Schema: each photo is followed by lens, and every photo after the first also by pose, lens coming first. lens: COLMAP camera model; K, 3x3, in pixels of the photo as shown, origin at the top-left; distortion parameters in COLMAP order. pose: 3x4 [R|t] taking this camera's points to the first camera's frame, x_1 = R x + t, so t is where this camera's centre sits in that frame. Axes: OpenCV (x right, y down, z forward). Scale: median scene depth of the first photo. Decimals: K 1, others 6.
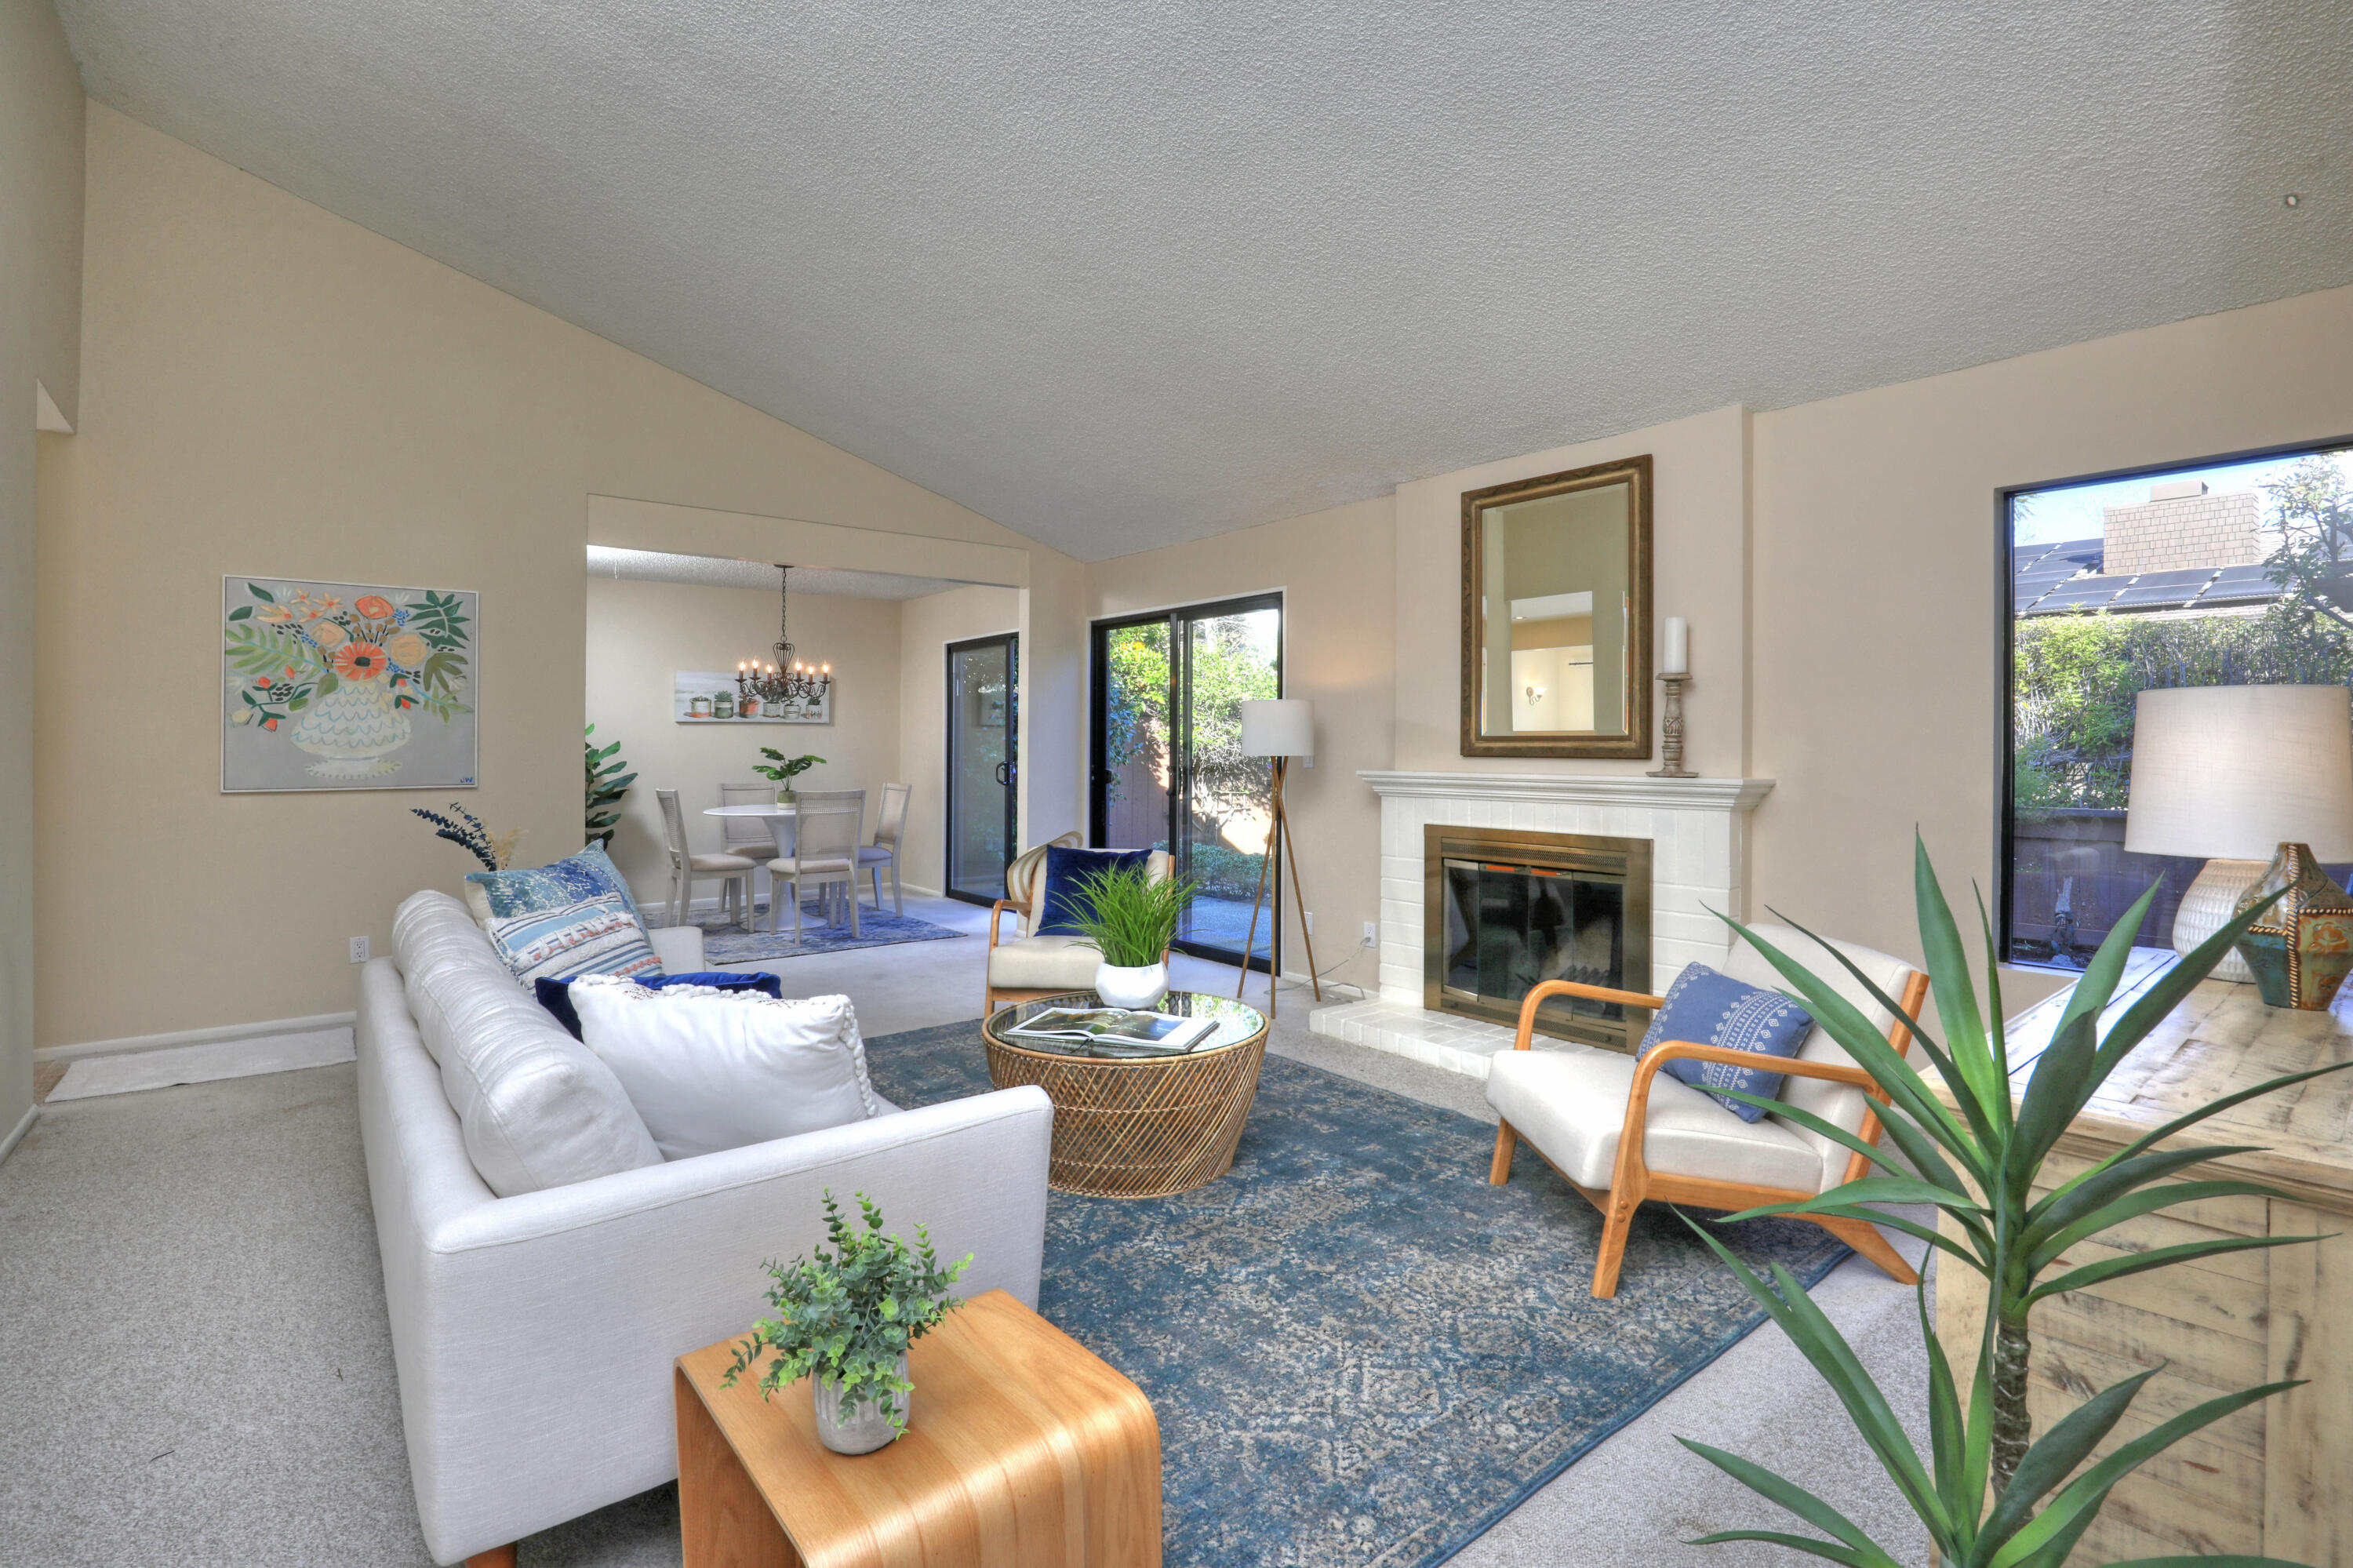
lens RADIAL K [[1119.3, 0, 1177.0], [0, 1119.3, 739.8], [0, 0, 1]] dist [-0.001476, 0.000000]
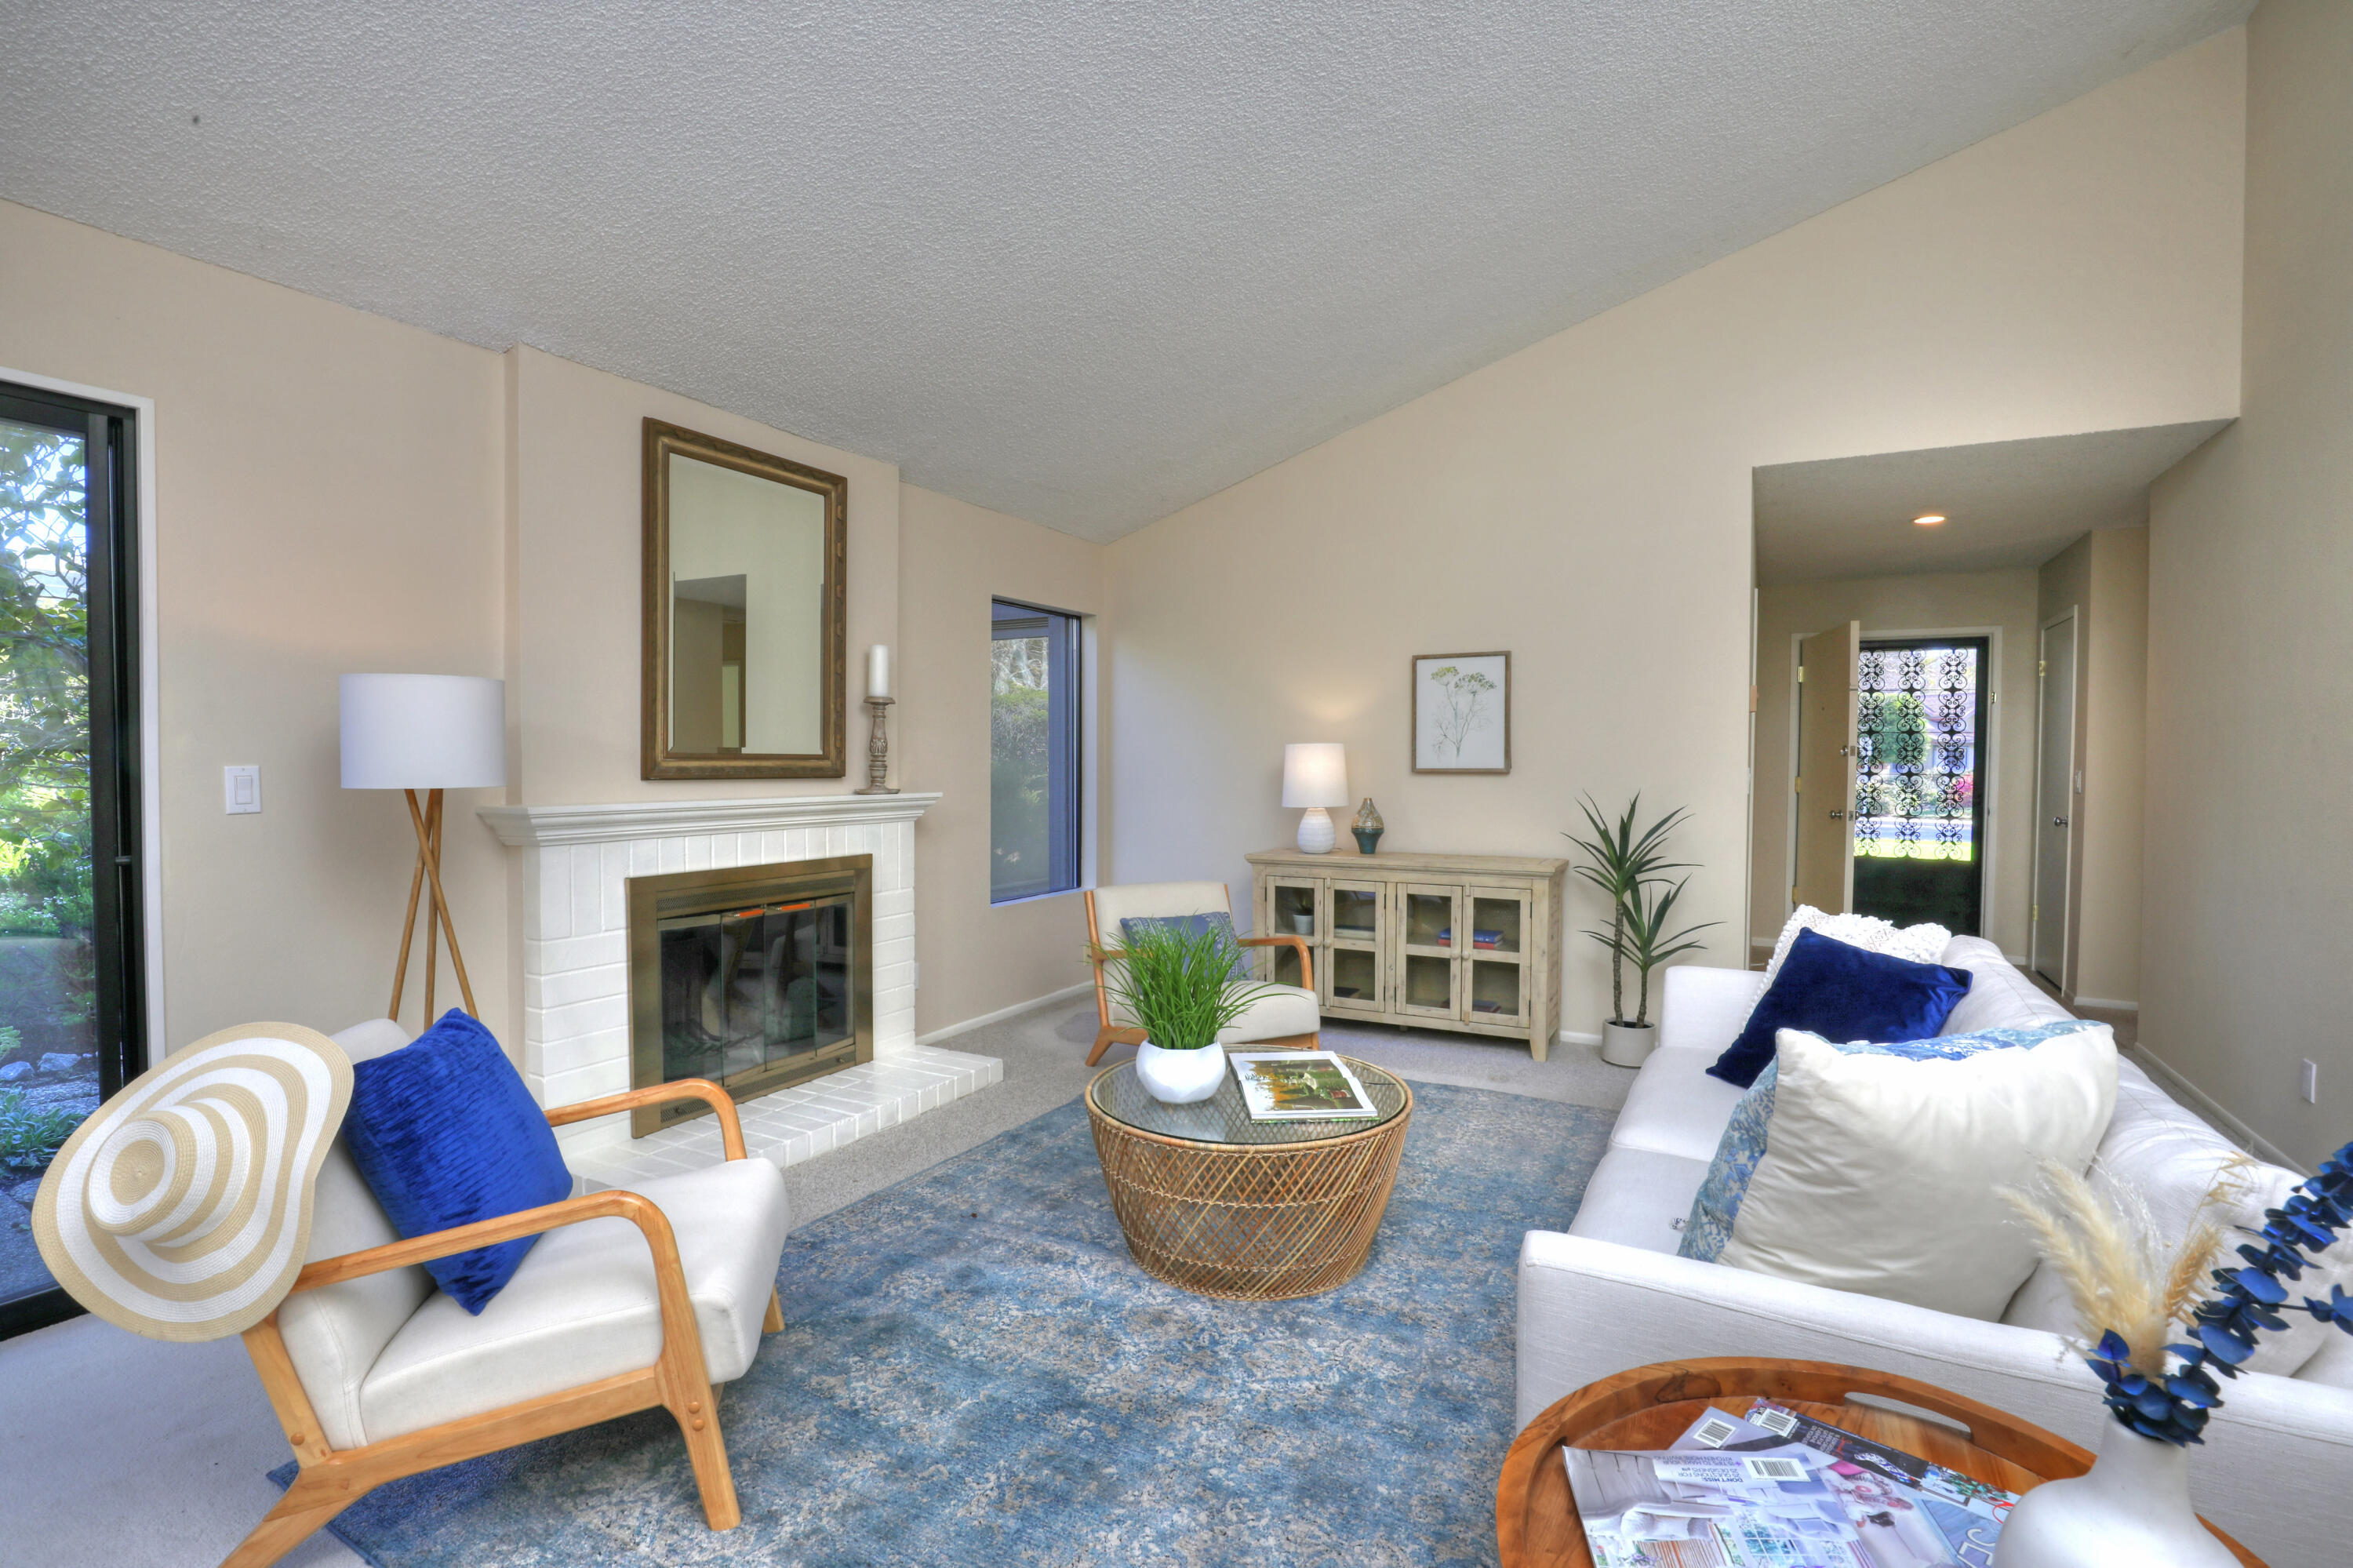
lens RADIAL K [[1100.8, 0, 1188.3], [0, 1100.8, 785.3], [0, 0, 1]] dist [-0.000963, 0.000086]
pose [[-0.375764, -0.024946, 0.926380, -0.585735], [-0.011923, 0.999685, 0.022084, -0.001349], [-0.926639, -0.002747, -0.375943, 1.011359]]
